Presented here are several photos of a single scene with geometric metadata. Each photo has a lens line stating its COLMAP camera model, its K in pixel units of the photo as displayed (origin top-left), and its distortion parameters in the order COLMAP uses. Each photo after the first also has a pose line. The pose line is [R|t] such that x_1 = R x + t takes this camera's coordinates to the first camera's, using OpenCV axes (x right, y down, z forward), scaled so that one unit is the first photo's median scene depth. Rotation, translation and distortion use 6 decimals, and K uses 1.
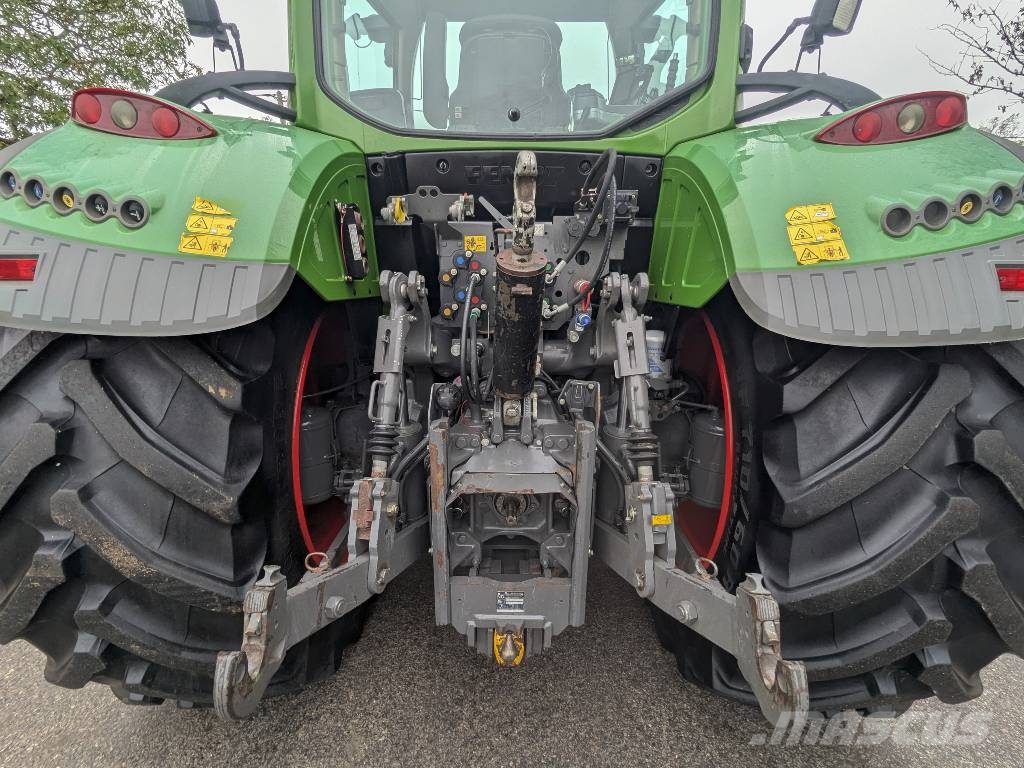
lens RADIAL K [[485.8, 0, 506.1], [0, 485.8, 386.1], [0, 0, 1]] dist [0.000564, -0.000239]
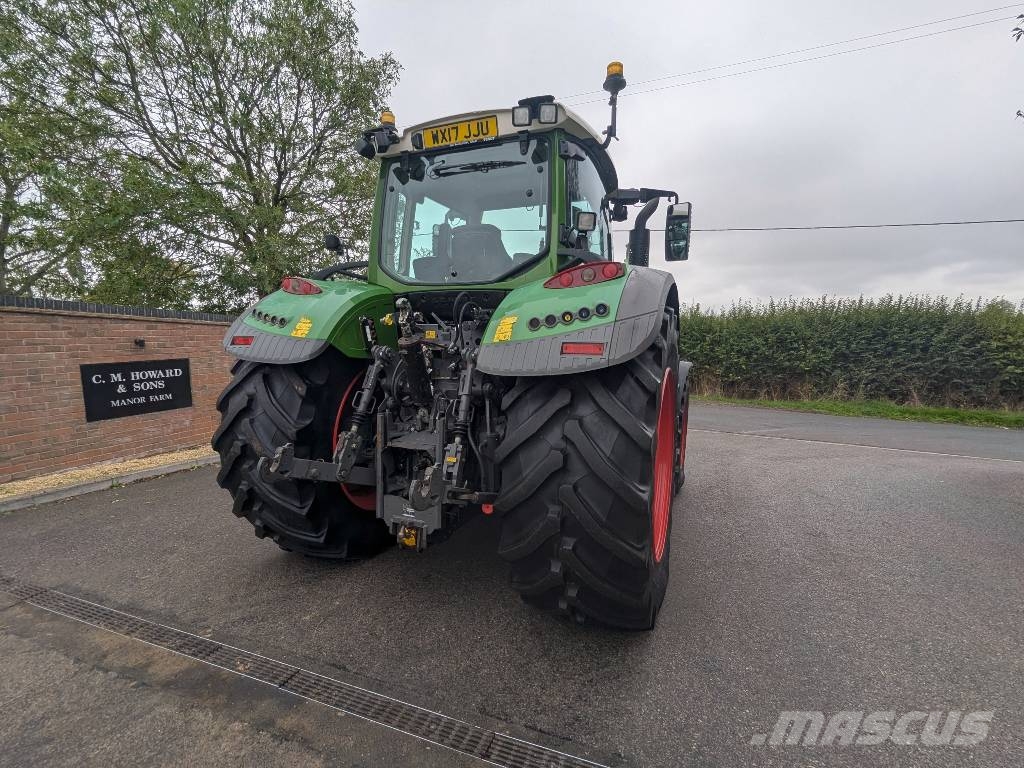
lens RADIAL K [[485.8, 0, 505.9], [0, 485.8, 387.5], [0, 0, 1]] dist [0.000564, -0.000239]
pose [[0.923308, 0.044875, -0.381429, 1.168054], [-0.116386, 0.979143, -0.166534, 0.256043], [0.366000, 0.198155, 0.909274, -0.782088]]
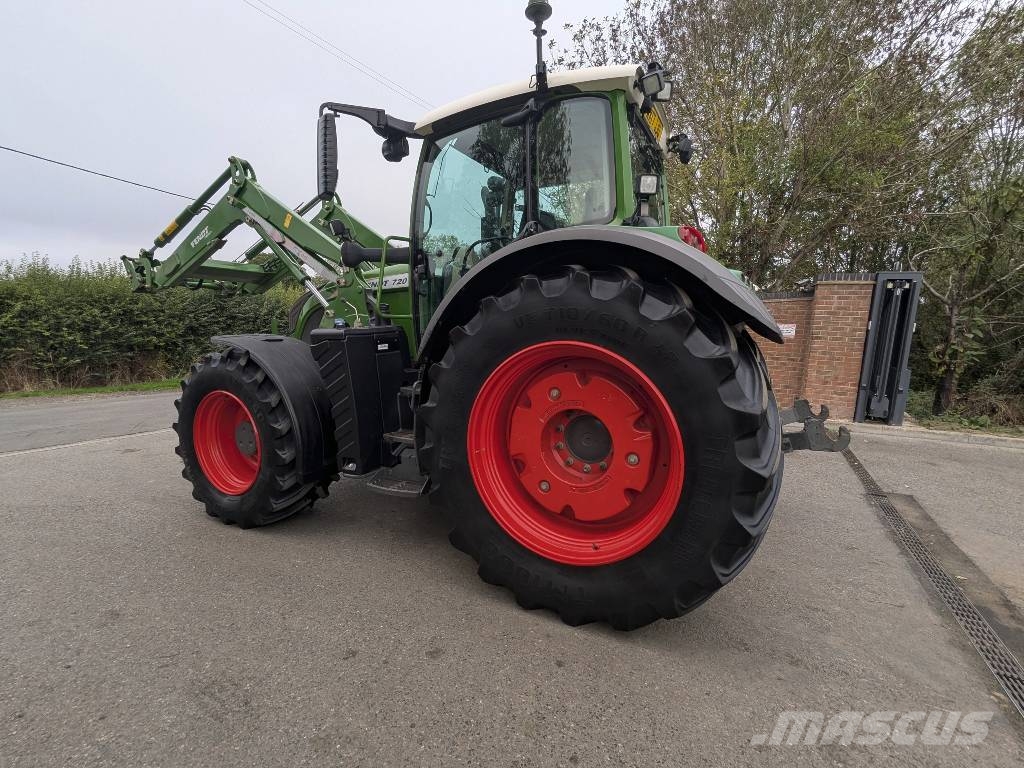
lens RADIAL K [[485.8, 0, 505.1], [0, 485.8, 388.0], [0, 0, 1]] dist [0.000564, -0.000239]
pose [[0.480312, -0.115241, 0.869494, -2.464044], [0.236598, 0.971606, -0.001923, -0.128830], [-0.844584, 0.206644, 0.493940, 0.596101]]
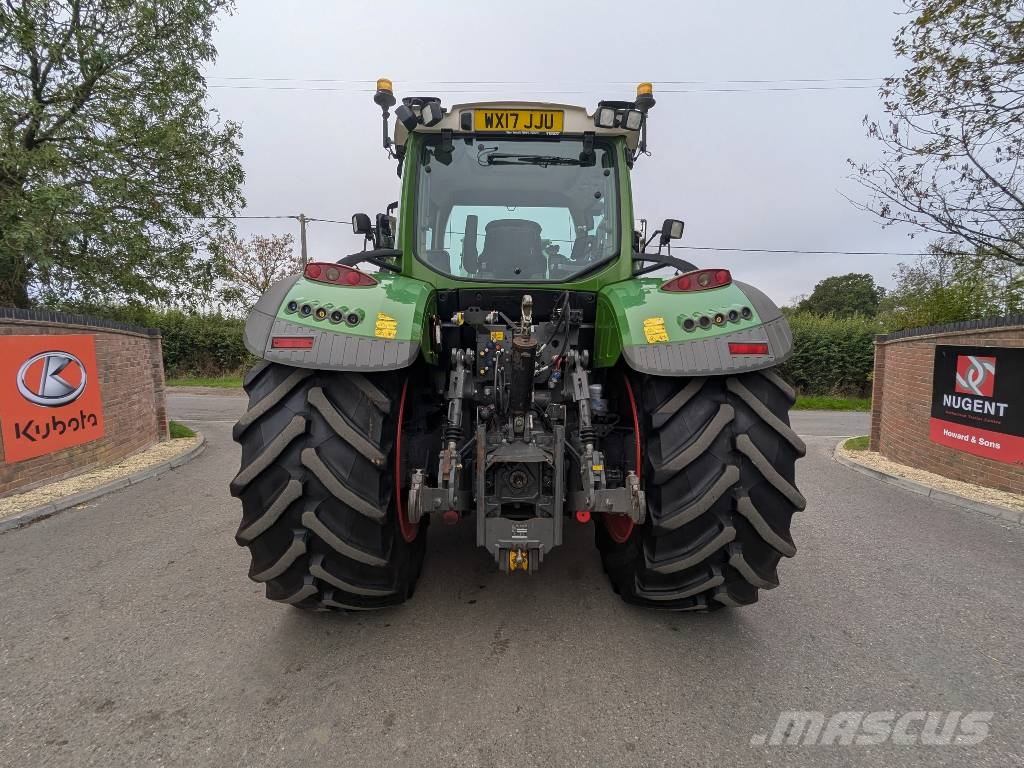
lens RADIAL K [[485.8, 0, 508.3], [0, 485.8, 385.6], [0, 0, 1]] dist [0.000564, -0.000239]
pose [[0.999180, 0.000507, 0.040483, -0.110108], [0.007765, 0.978956, -0.203921, 0.305518], [-0.039735, 0.204069, 0.978150, -0.875681]]
